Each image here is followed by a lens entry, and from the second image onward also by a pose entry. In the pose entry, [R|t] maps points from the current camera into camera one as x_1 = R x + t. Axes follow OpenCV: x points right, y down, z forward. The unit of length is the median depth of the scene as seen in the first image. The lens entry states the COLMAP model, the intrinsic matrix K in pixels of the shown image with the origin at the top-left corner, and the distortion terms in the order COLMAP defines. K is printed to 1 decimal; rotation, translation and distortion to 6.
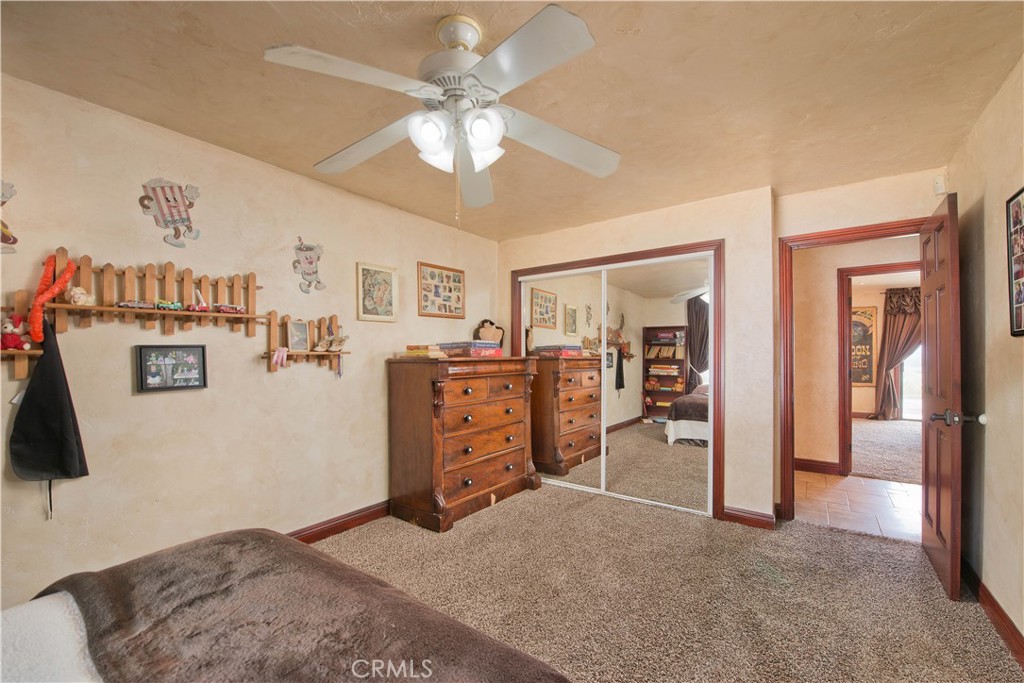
lens RADIAL K [[415.7, 0, 513.0], [0, 415.7, 355.0], [0, 0, 1]] dist [0.000477, 0.000013]
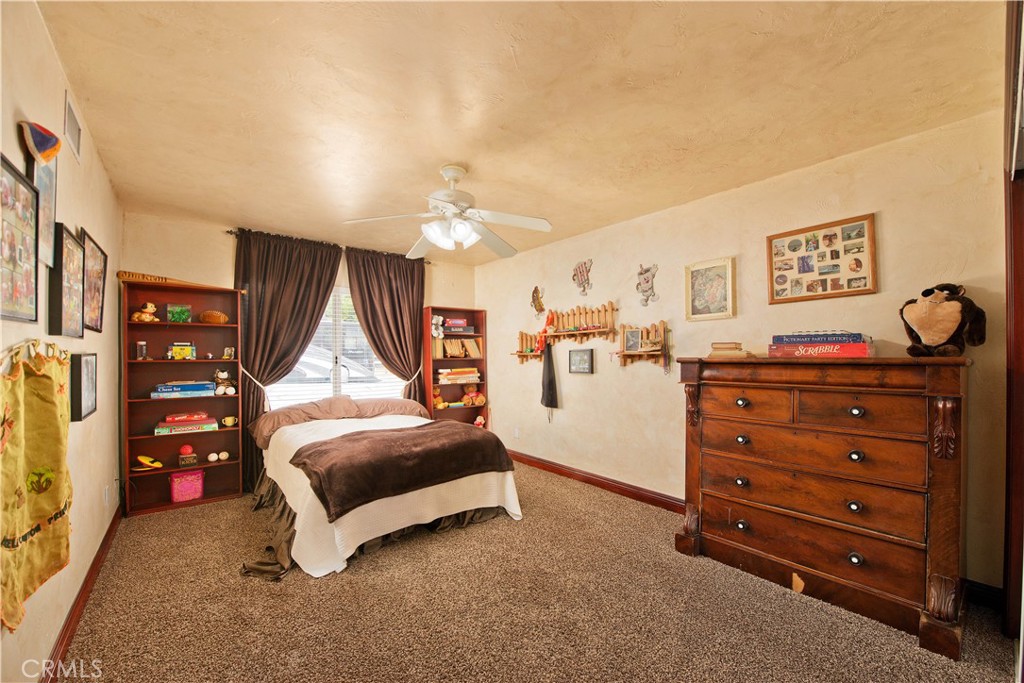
lens RADIAL K [[415.7, 0, 513.0], [0, 415.7, 355.0], [0, 0, 1]] dist [0.000477, 0.000013]
pose [[-0.256903, 0.000032, -0.966437, 0.748293], [-0.000073, 1.000000, 0.000053, 0.000872], [0.966437, 0.000084, -0.256903, 0.830164]]
